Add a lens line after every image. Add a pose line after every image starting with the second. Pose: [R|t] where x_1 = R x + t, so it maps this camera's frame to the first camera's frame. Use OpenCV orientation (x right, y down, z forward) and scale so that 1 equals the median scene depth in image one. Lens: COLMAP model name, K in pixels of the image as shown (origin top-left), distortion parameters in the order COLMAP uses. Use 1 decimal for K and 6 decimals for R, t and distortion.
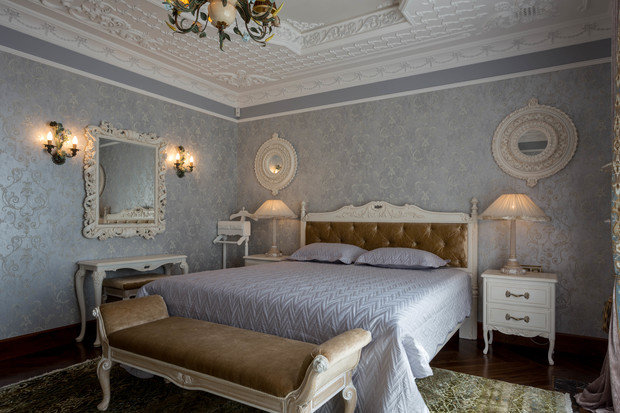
lens RADIAL K [[392.8, 0, 314.4], [0, 392.8, 220.8], [0, 0, 1]] dist [-0.003998, 0.002248]
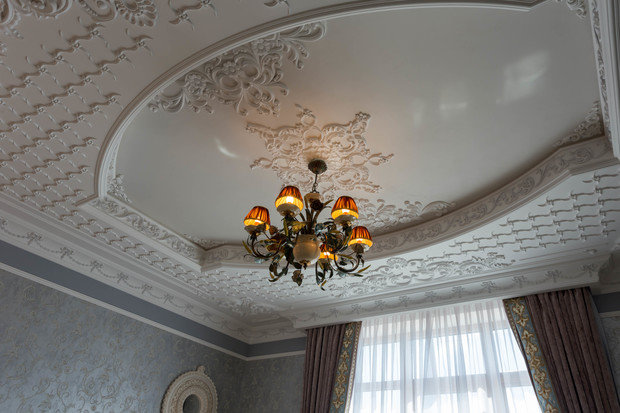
lens RADIAL K [[418.0, 0, 356.4], [0, 418.0, 216.2], [0, 0, 1]] dist [-0.005704, 0.001807]
pose [[-0.037139, 0.544495, 0.837942, -0.709668], [-0.047626, 0.836603, -0.545736, -0.024865], [-0.998175, -0.060176, -0.005138, 0.534719]]
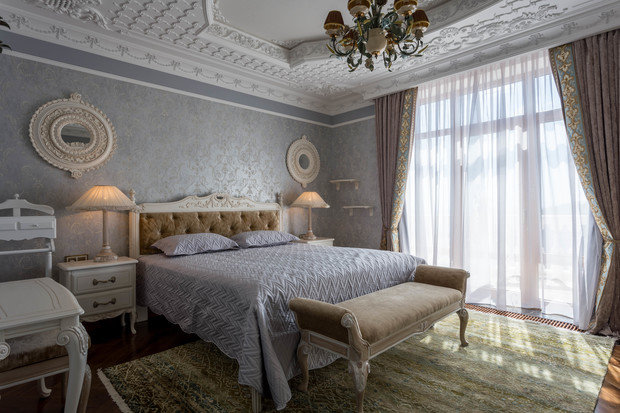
lens RADIAL K [[341.4, 0, 321.0], [0, 341.4, 212.5], [0, 0, 1]] dist [0.002137, 0.001679]
pose [[0.225679, -0.029364, 0.973759, -0.821404], [0.017377, 0.999508, 0.026114, -0.015151], [-0.974047, 0.011028, 0.226078, 0.561014]]
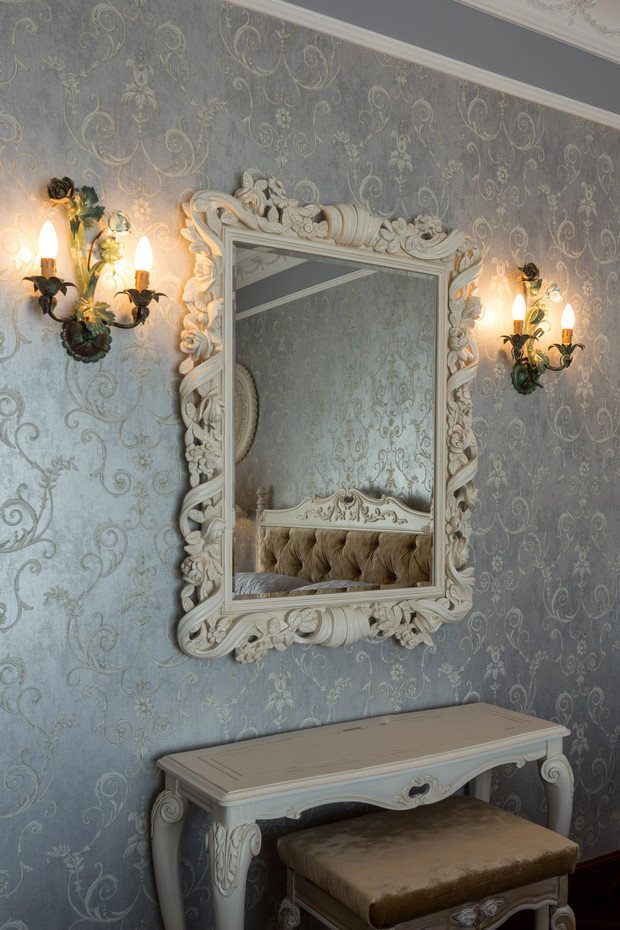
lens RADIAL K [[920.6, 0, 312.0], [0, 920.6, 525.1], [0, 0, 1]] dist [0.016760, -0.017271]
pose [[0.907509, 0.013876, -0.419802, -0.264360], [0.001516, 0.999339, 0.036308, -0.058081], [0.420029, -0.033587, 0.906889, 0.499554]]
